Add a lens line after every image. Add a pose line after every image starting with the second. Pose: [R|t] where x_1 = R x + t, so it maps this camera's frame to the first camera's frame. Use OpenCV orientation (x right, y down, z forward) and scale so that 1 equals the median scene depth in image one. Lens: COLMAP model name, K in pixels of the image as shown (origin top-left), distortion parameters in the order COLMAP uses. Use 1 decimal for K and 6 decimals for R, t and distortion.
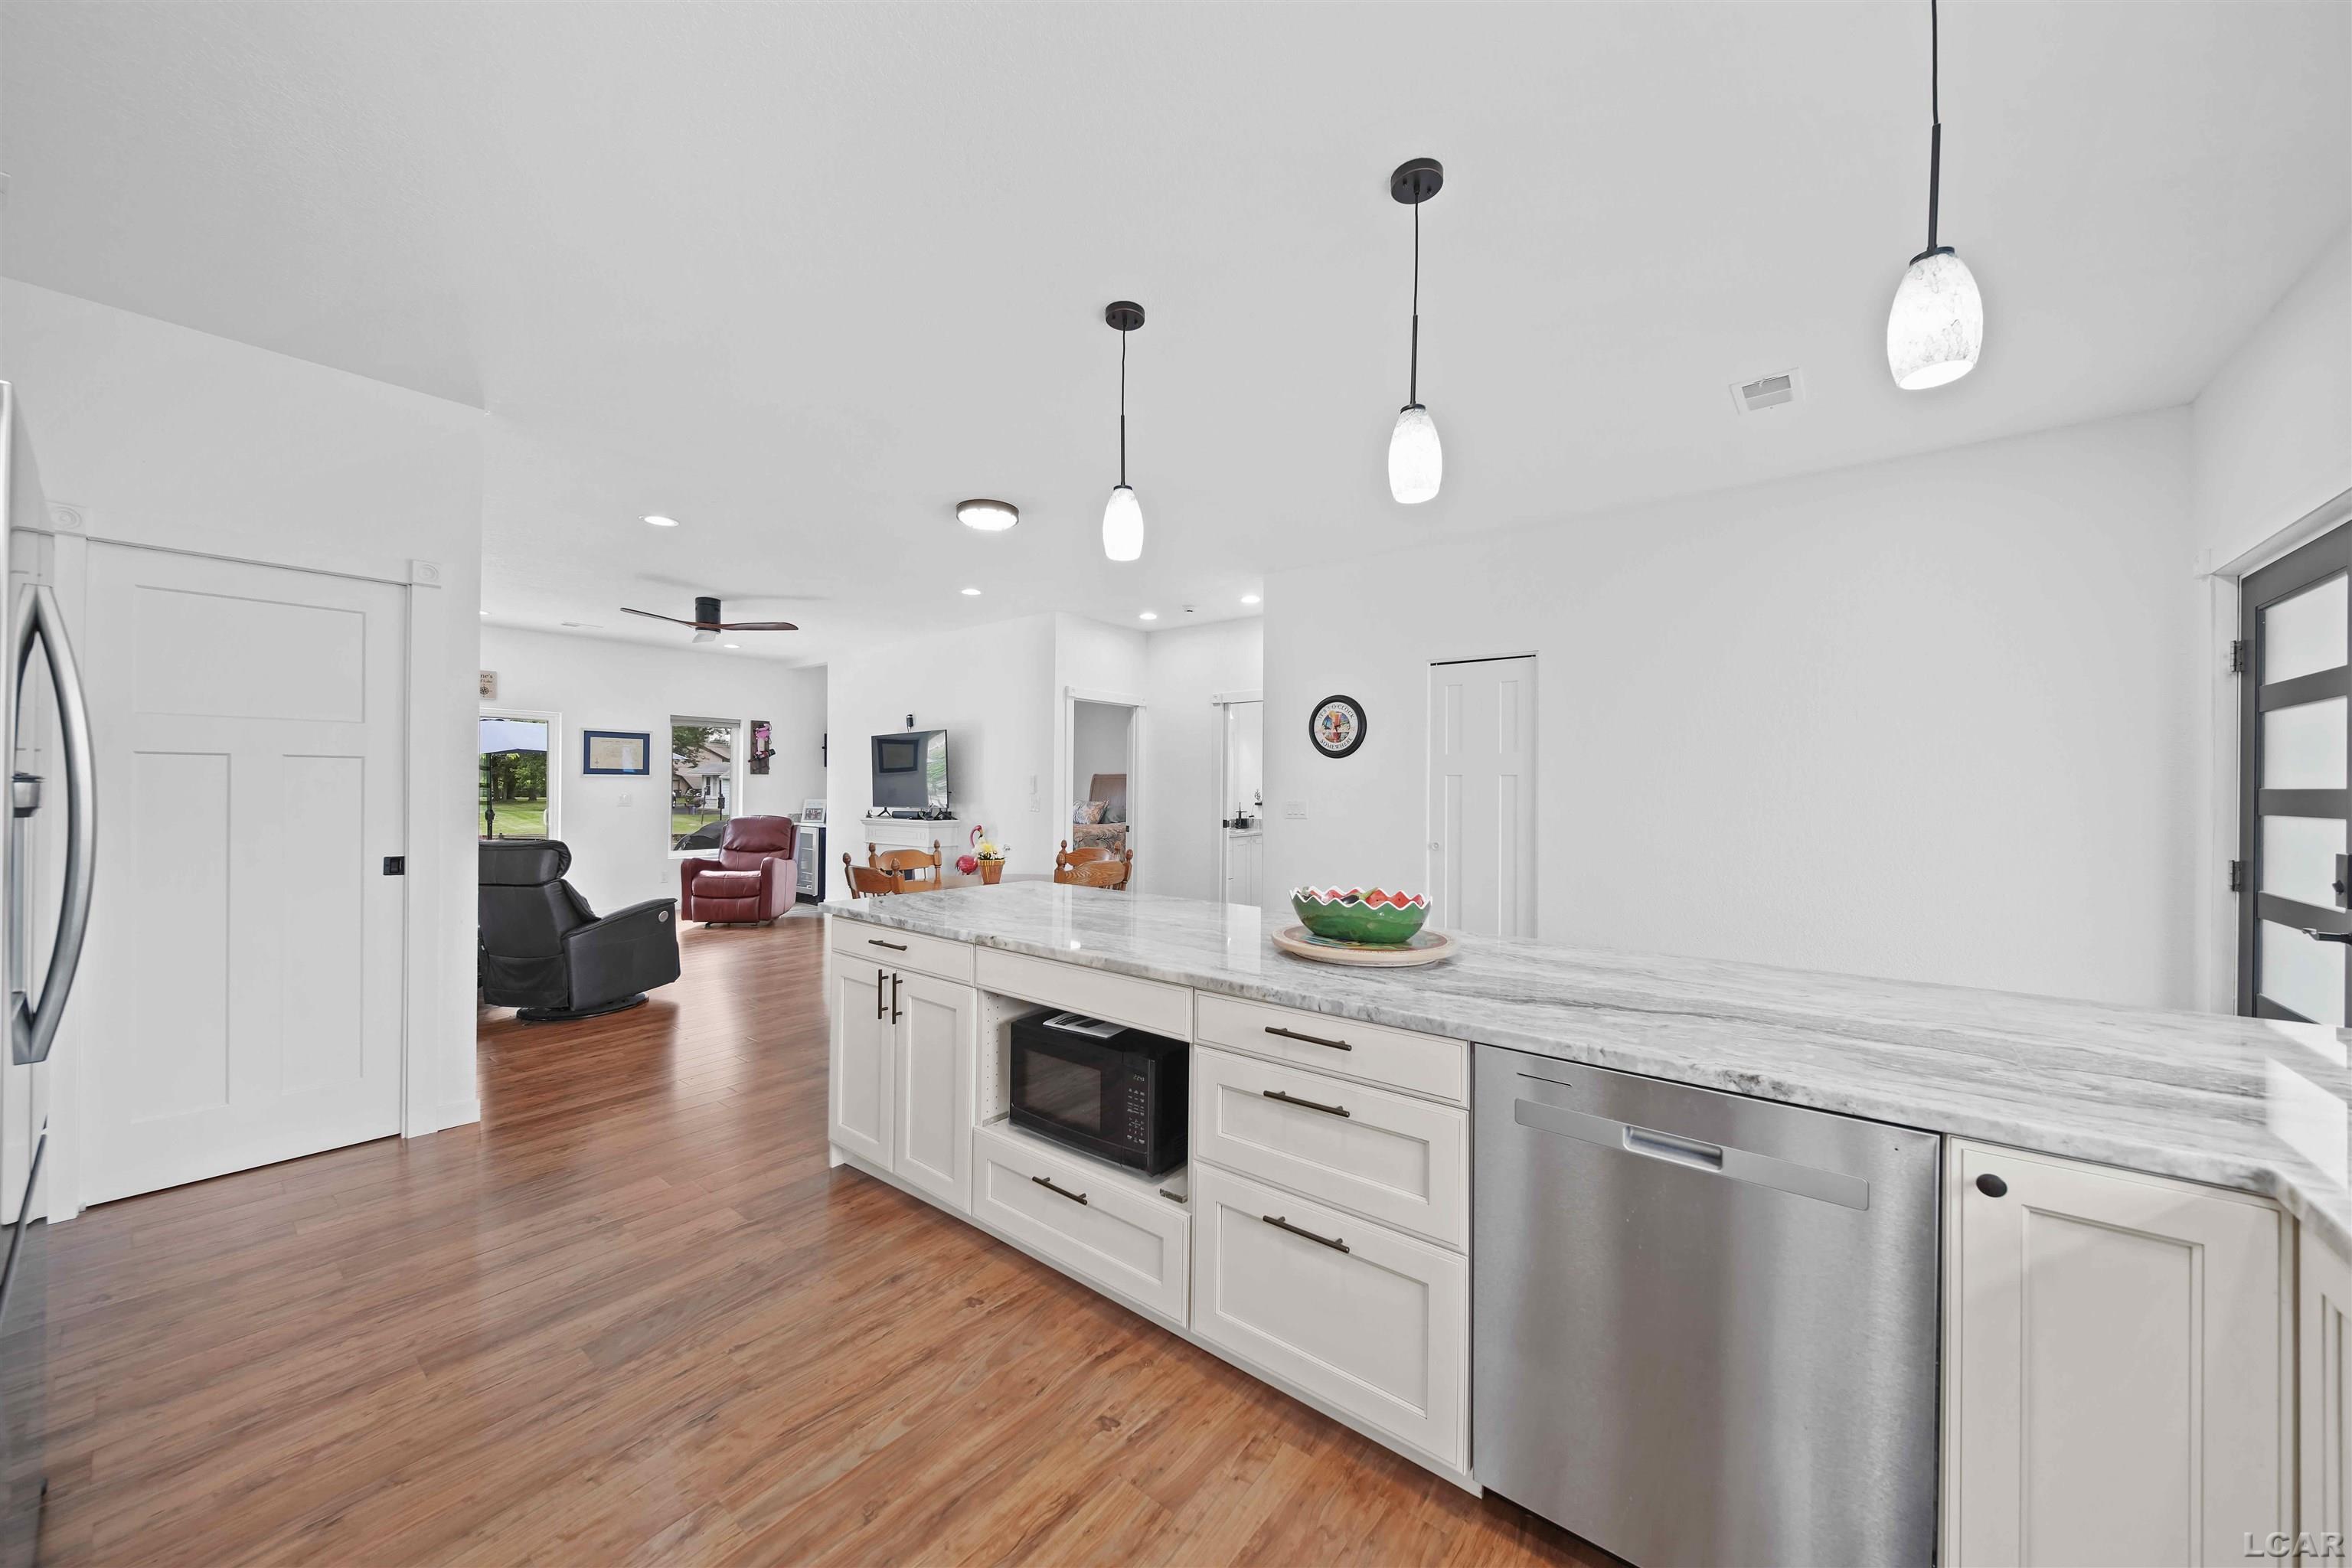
lens RADIAL K [[842.9, 0, 1173.0], [0, 842.9, 778.6], [0, 0, 1]] dist [-0.011318, -0.000028]
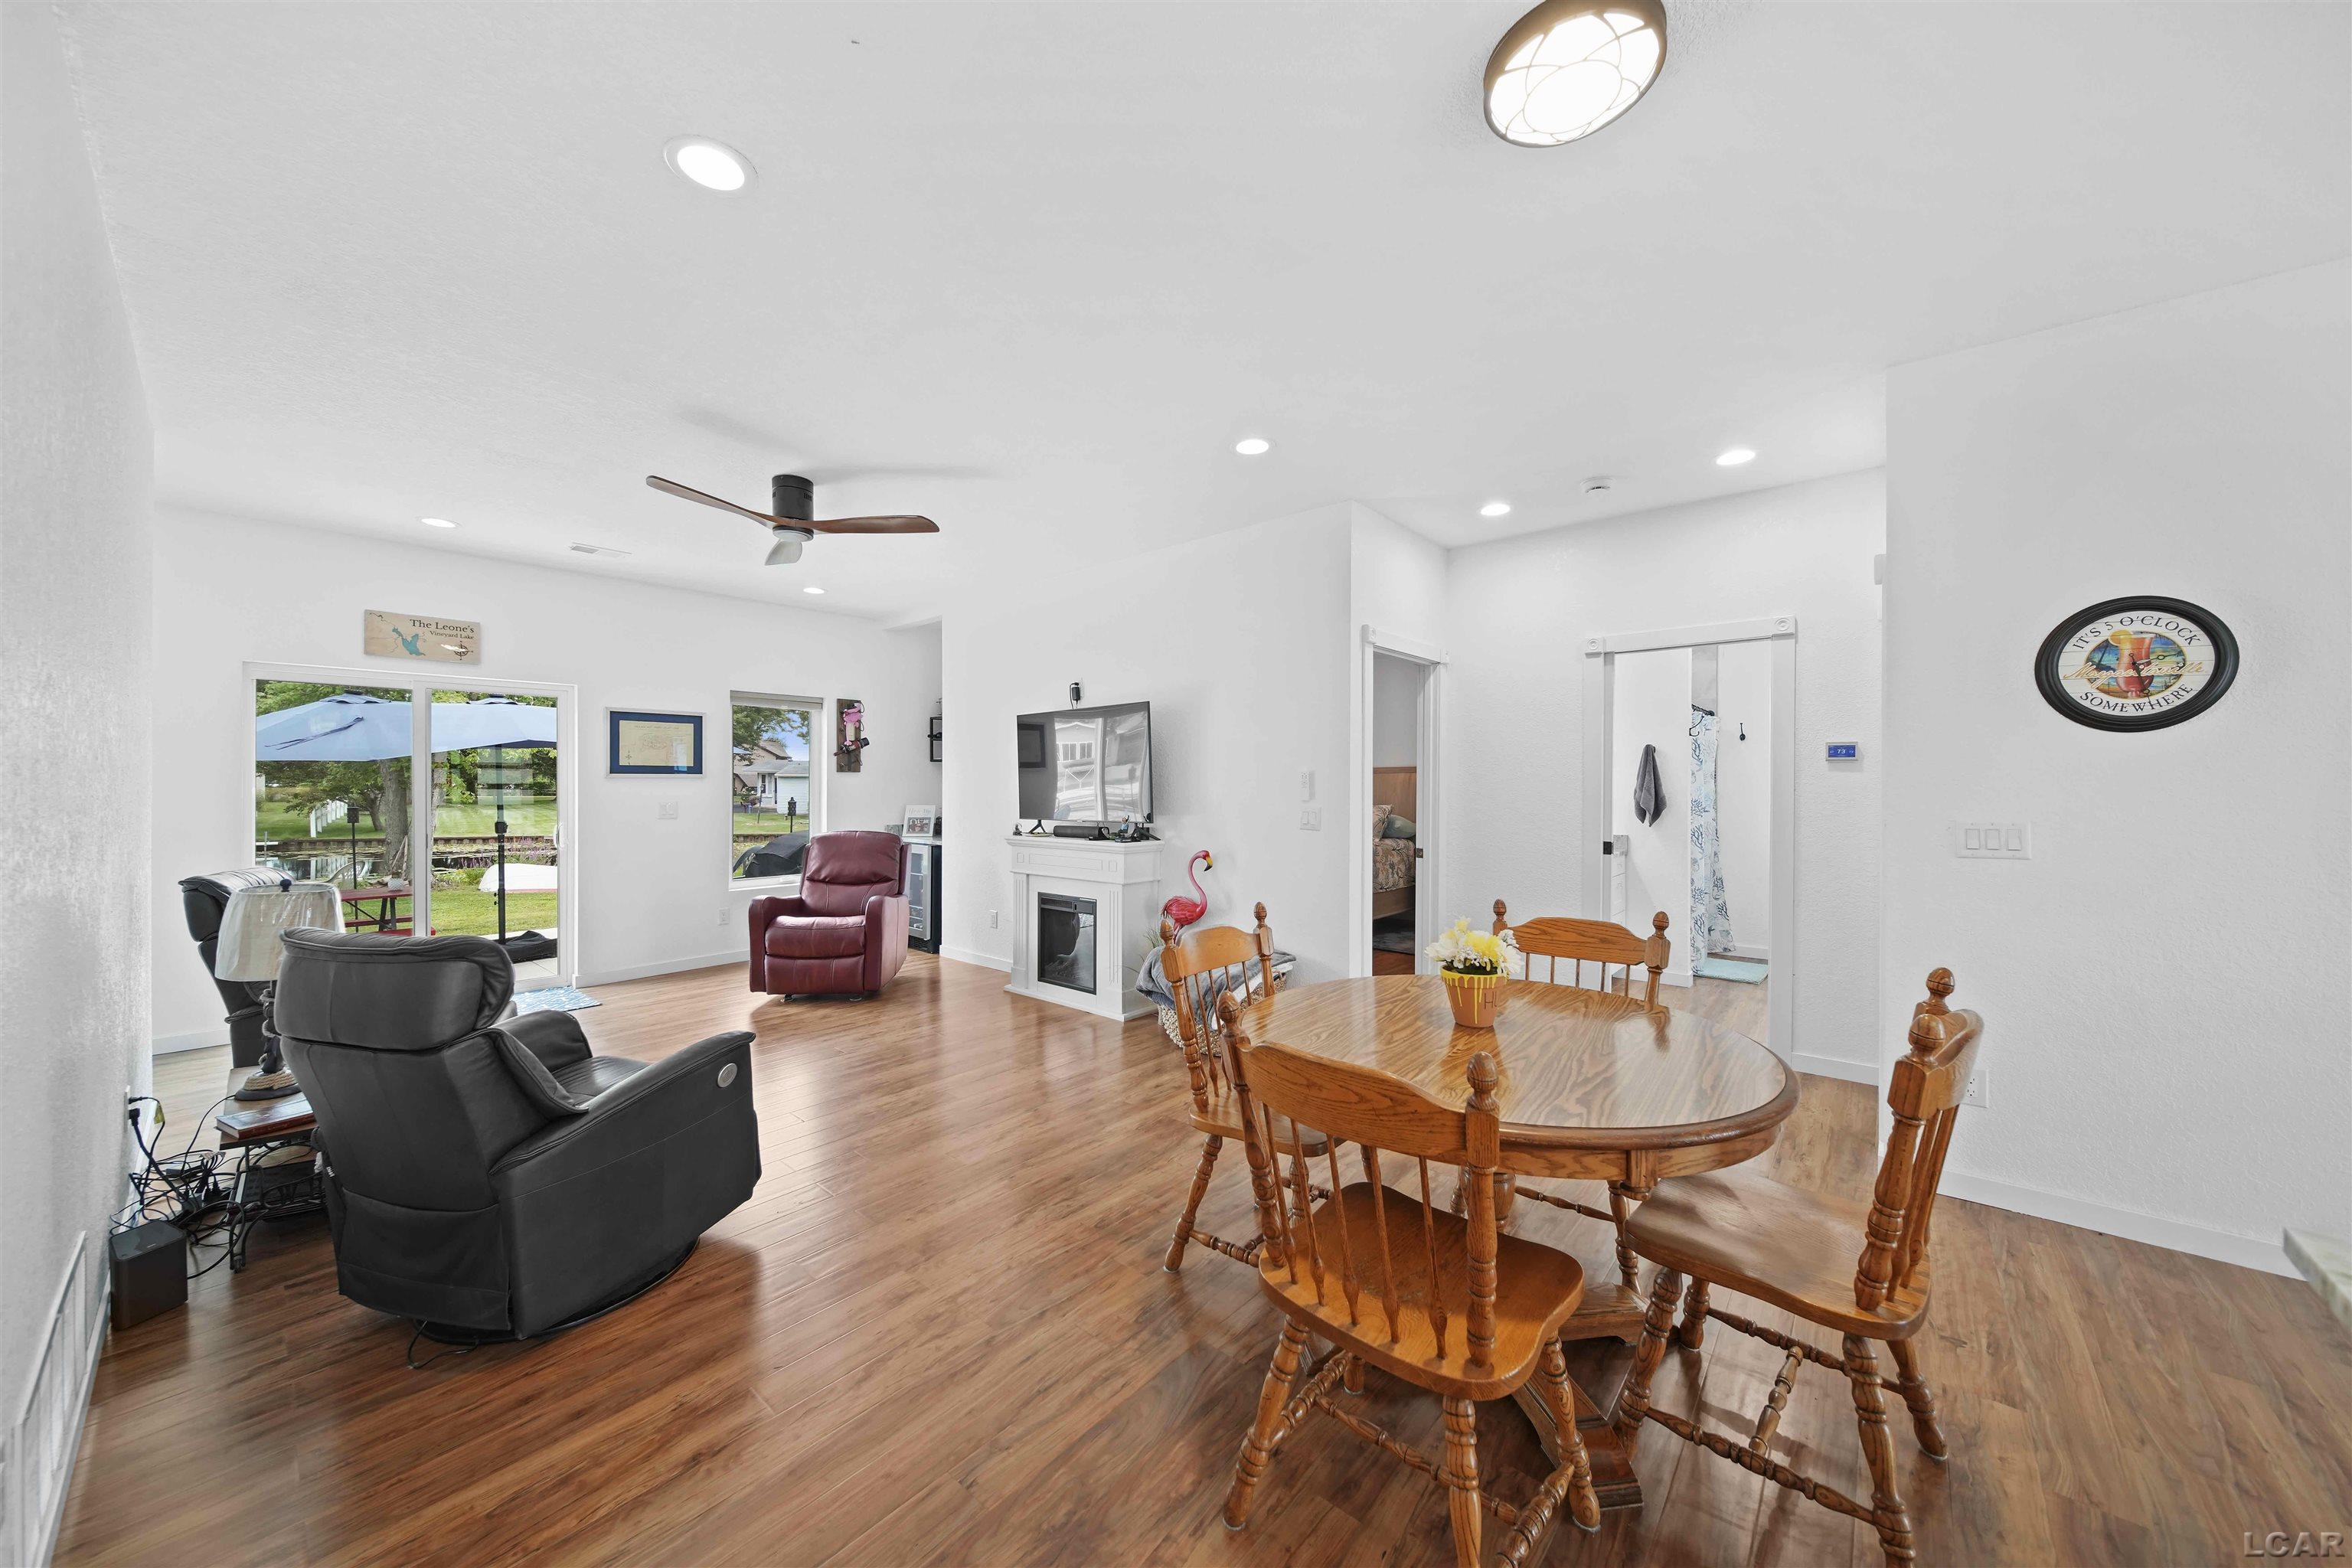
lens RADIAL K [[842.9, 0, 1179.7], [0, 842.9, 781.6], [0, 0, 1]] dist [-0.011318, -0.000028]
pose [[0.998982, -0.005350, -0.044793, -0.199039], [0.005757, 0.999943, 0.008966, -0.002334], [0.044742, -0.009215, 0.998956, 0.325443]]
